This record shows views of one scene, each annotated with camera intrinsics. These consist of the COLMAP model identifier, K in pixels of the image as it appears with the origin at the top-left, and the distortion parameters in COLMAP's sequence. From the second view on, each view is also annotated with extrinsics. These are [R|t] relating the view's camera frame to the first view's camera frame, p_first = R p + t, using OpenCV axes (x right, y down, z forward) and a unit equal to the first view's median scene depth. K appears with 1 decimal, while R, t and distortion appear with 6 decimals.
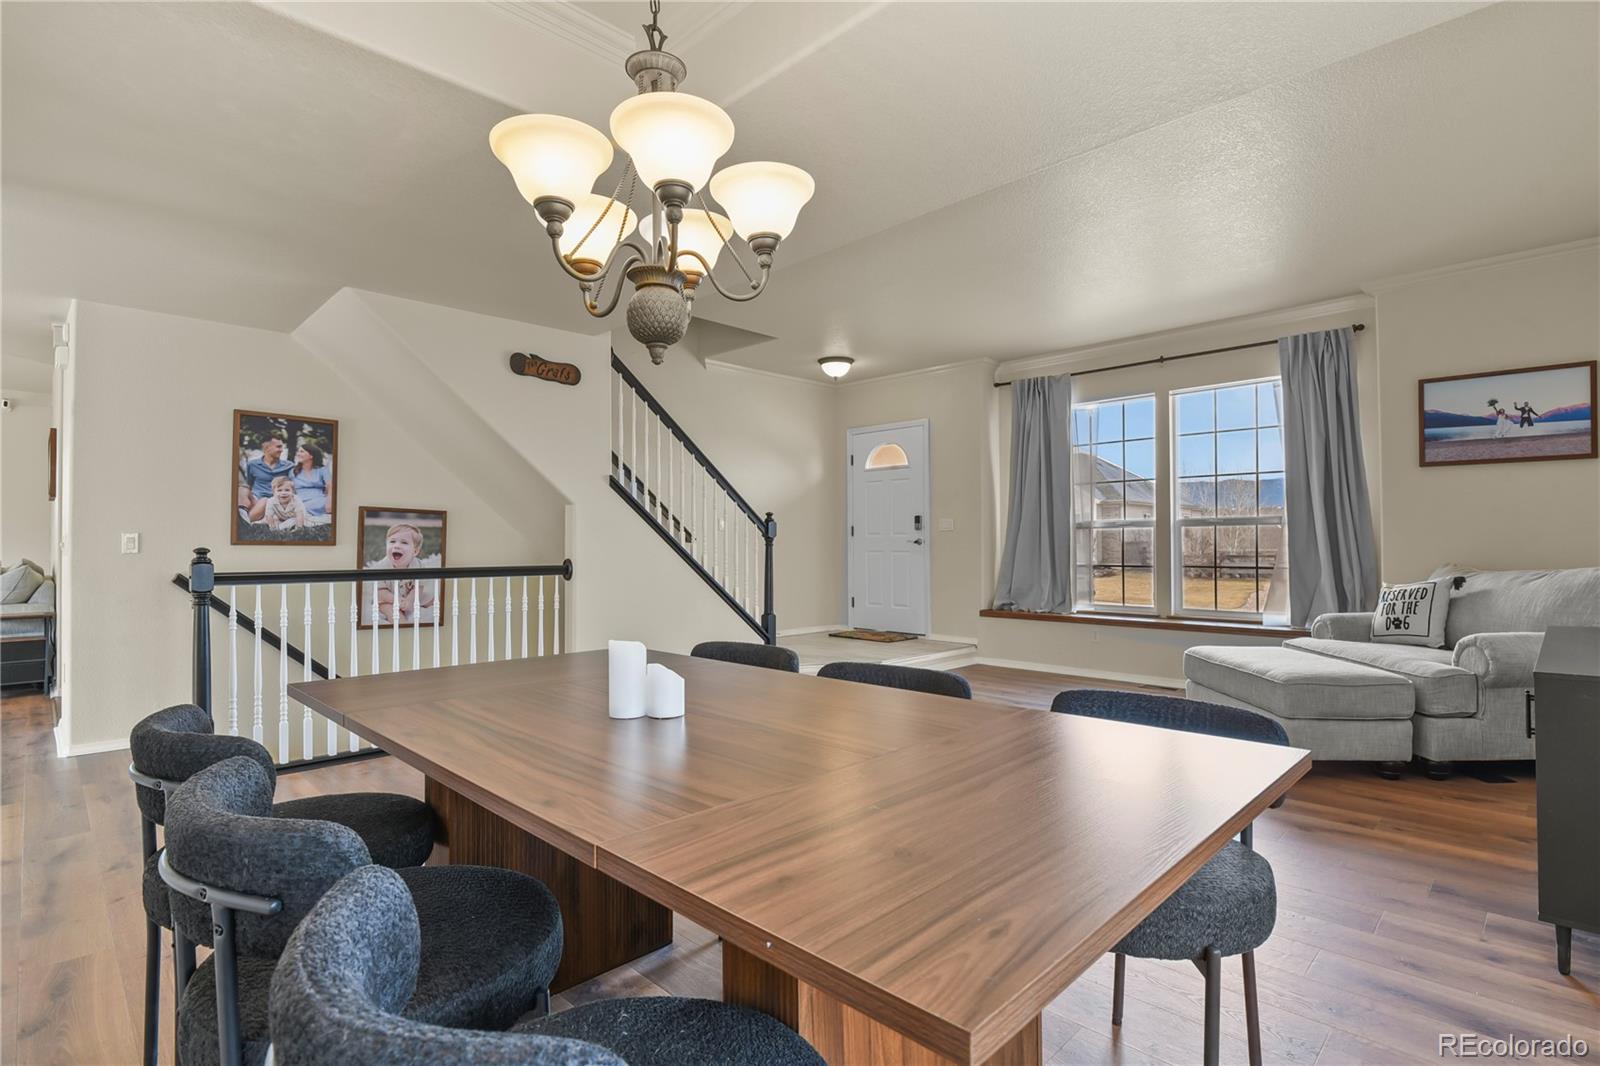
lens RADIAL K [[776.5, 0, 800.5], [0, 776.5, 531.8], [0, 0, 1]] dist [-0.011234, -0.002086]
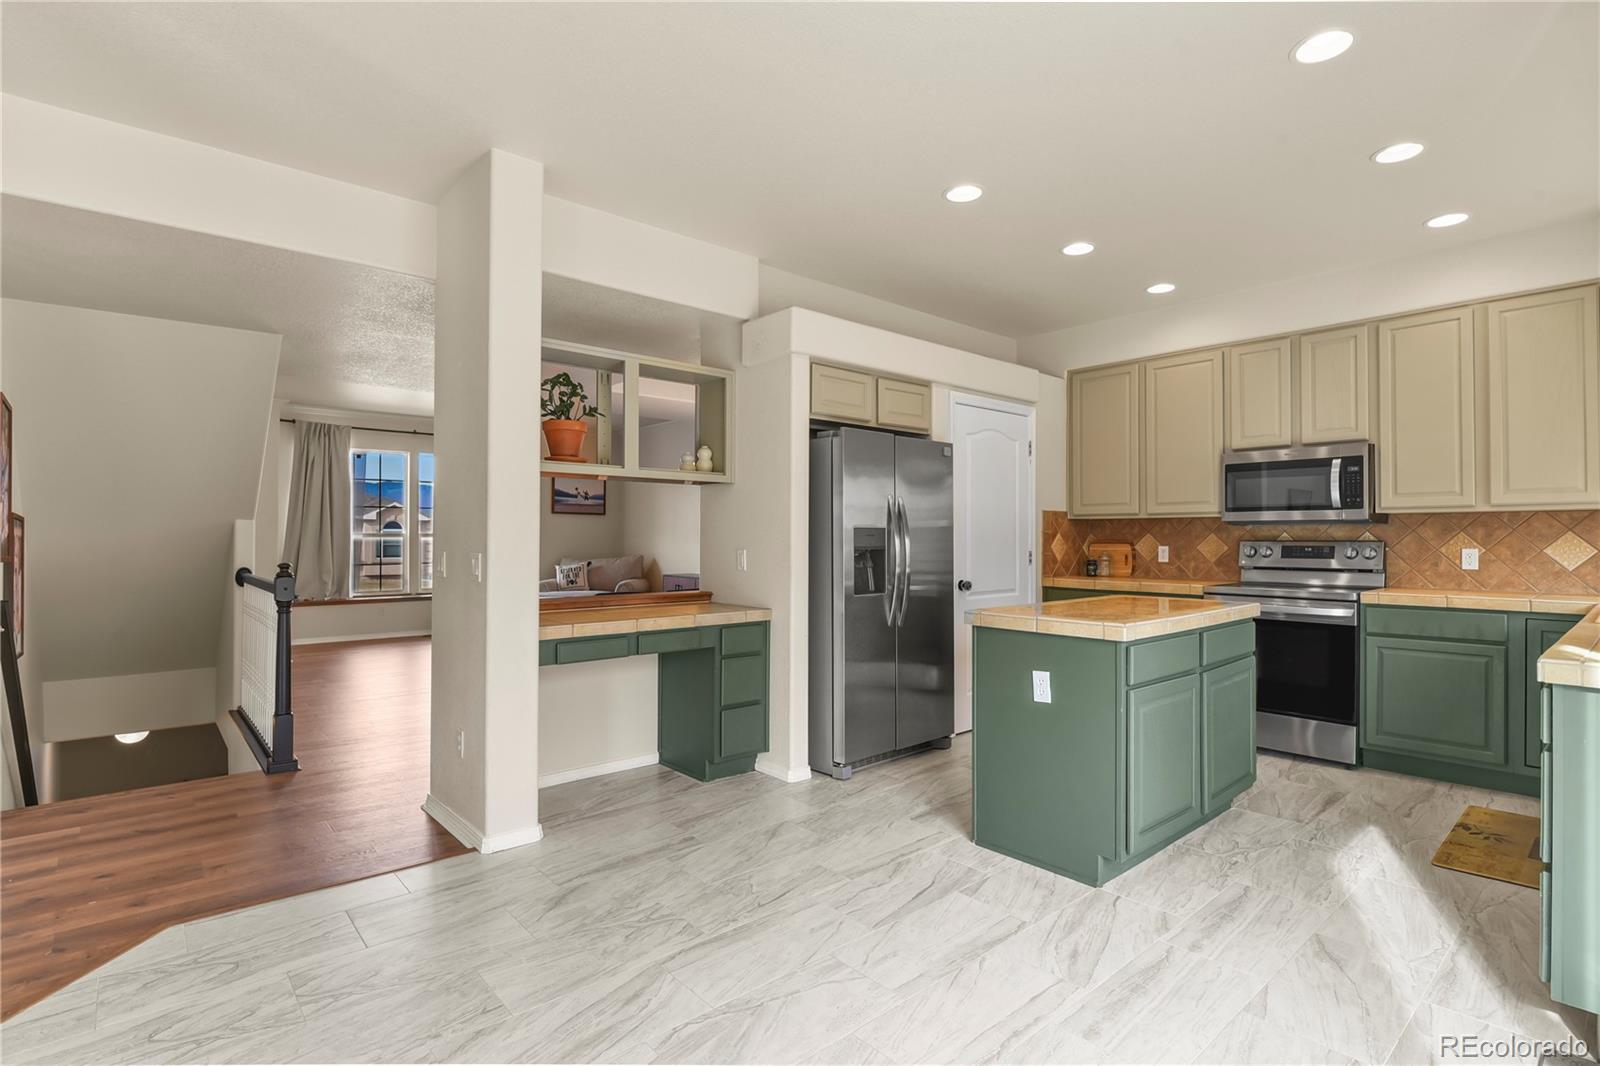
lens RADIAL K [[776.5, 0, 805.8], [0, 776.5, 532.0], [0, 0, 1]] dist [-0.011234, -0.002086]
pose [[0.056487, 0.012687, 0.998323, -1.467397], [-0.019479, 0.999743, -0.011603, -0.019715], [-0.998213, -0.018791, 0.056720, 0.145842]]
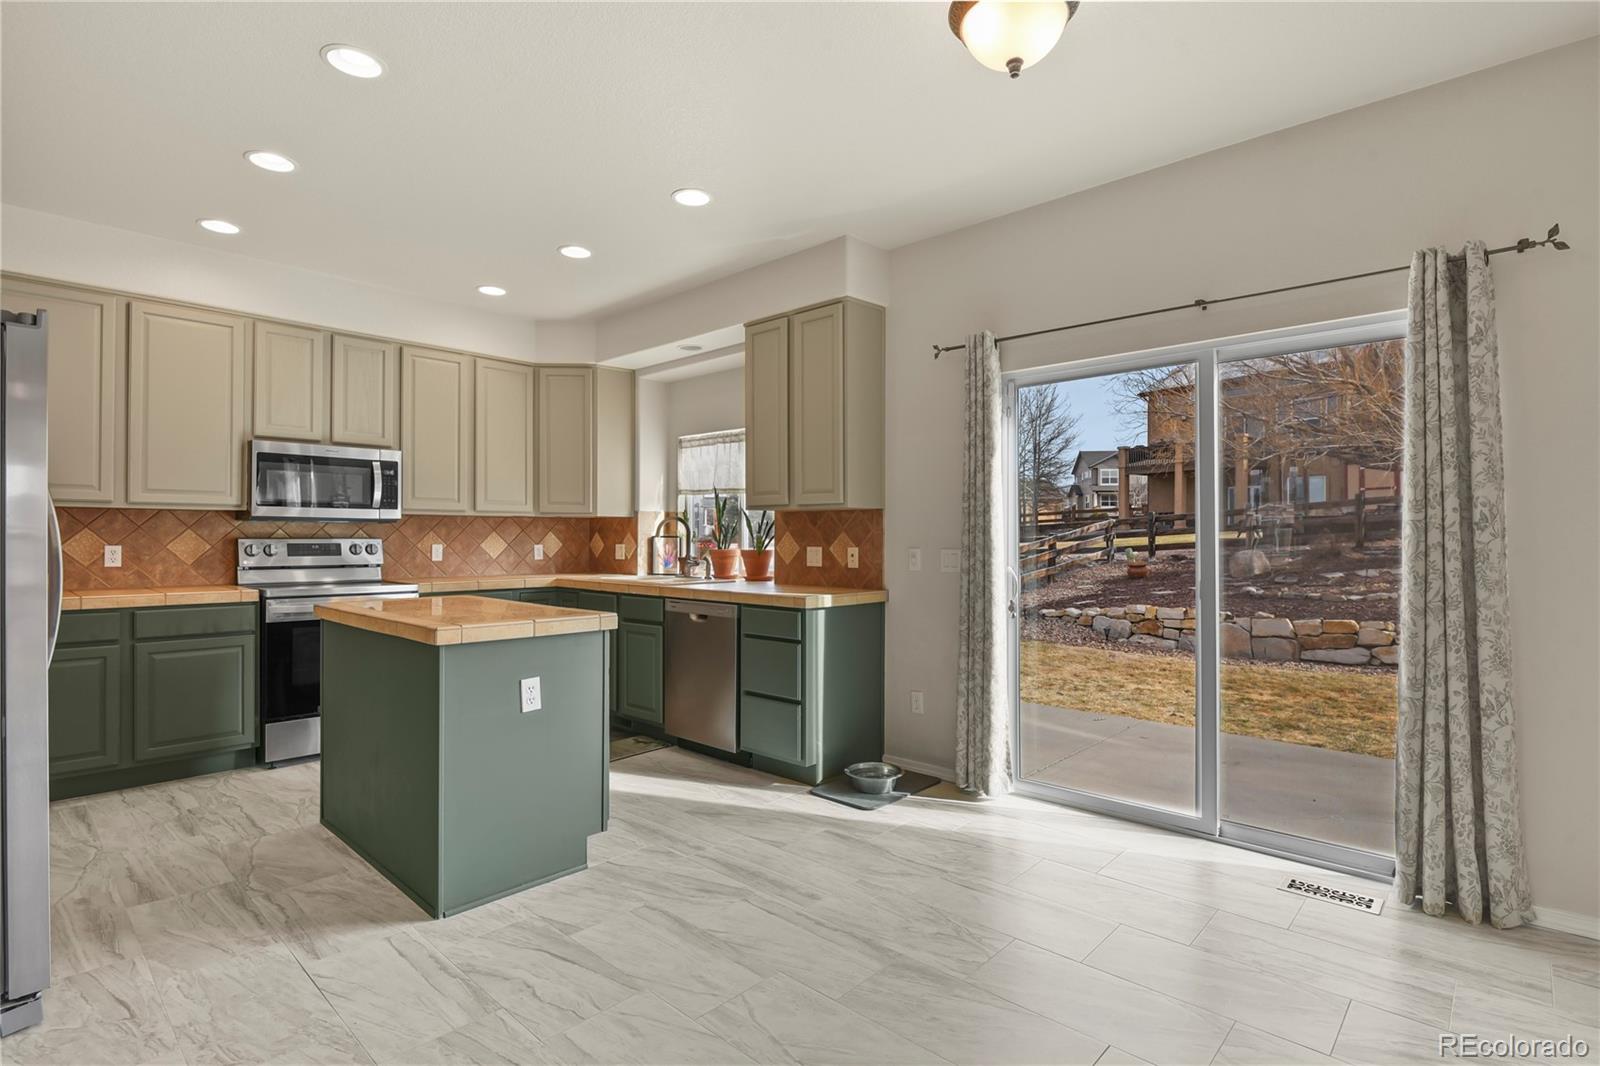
lens RADIAL K [[776.5, 0, 810.5], [0, 776.5, 533.4], [0, 0, 1]] dist [-0.011234, -0.002086]
pose [[-0.998645, 0.001735, -0.052005, -1.048468], [0.002963, 0.999719, -0.023532, -0.013927], [0.051950, -0.023654, -0.998370, 0.552189]]
